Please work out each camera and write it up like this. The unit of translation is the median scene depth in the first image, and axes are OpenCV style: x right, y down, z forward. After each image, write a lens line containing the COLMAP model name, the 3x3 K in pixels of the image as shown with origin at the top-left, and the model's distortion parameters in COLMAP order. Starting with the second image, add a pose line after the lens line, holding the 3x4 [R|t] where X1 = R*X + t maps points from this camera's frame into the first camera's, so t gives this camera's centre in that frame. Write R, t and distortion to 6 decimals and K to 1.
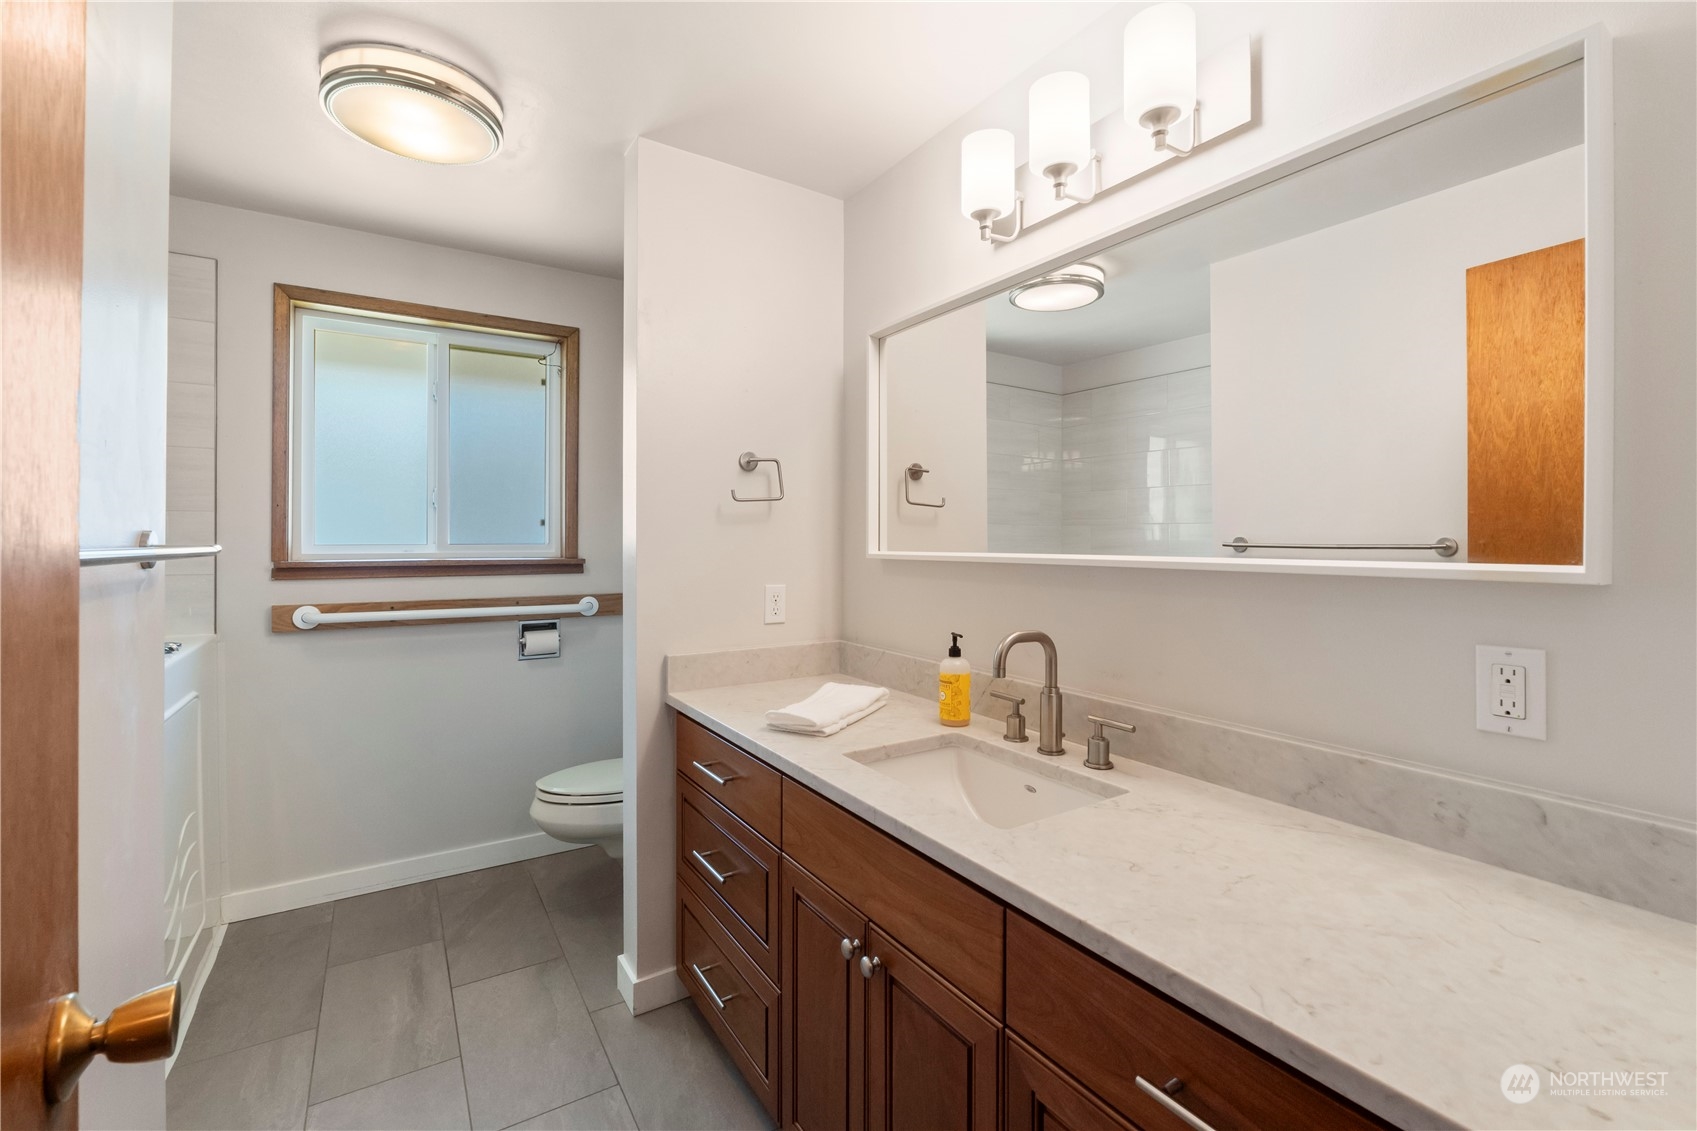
lens RADIAL K [[711.0, 0, 844.3], [0, 711.0, 571.5], [0, 0, 1]] dist [-0.011580, 0.000140]
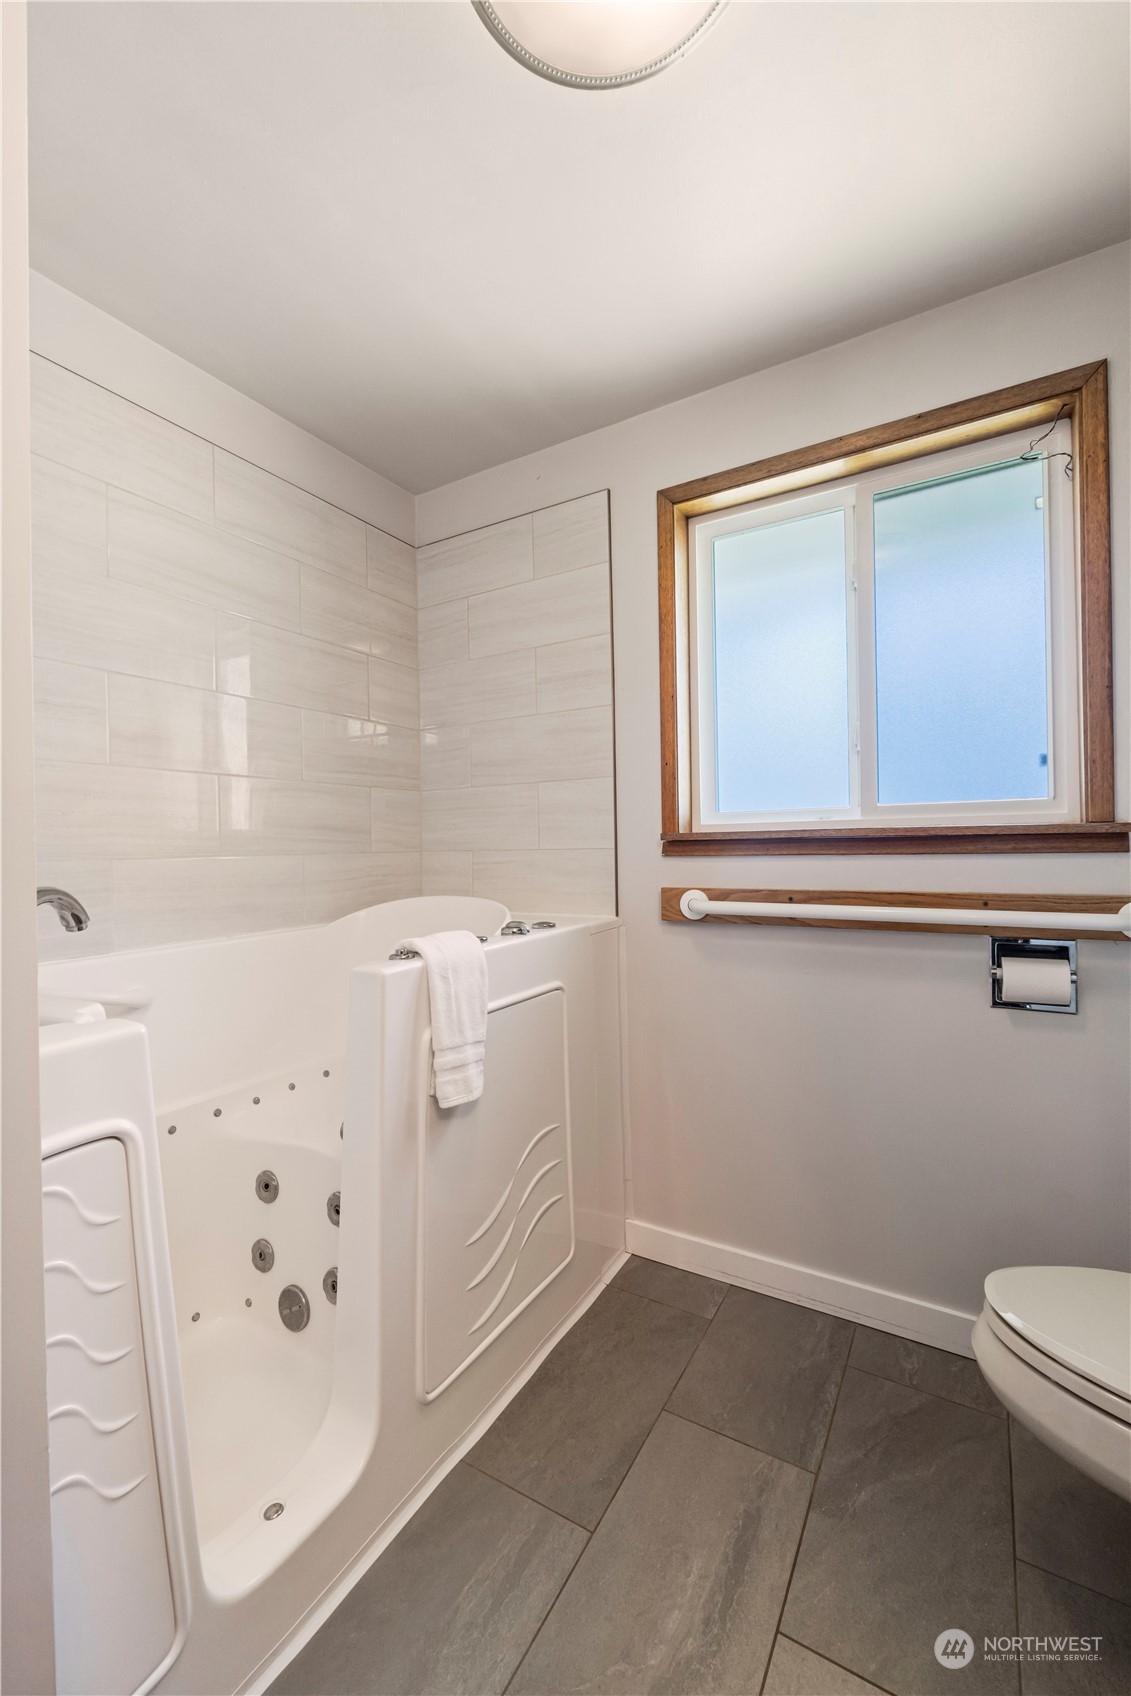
lens RADIAL K [[710.6, 0, 545.4], [0, 710.6, 833.8], [0, 0, 1]] dist [-0.011580, 0.000140]
pose [[0.443750, -0.022341, -0.895872, -0.127364], [-0.020902, 0.999159, -0.035270, 0.017707], [0.895907, 0.034377, 0.442910, 0.488396]]
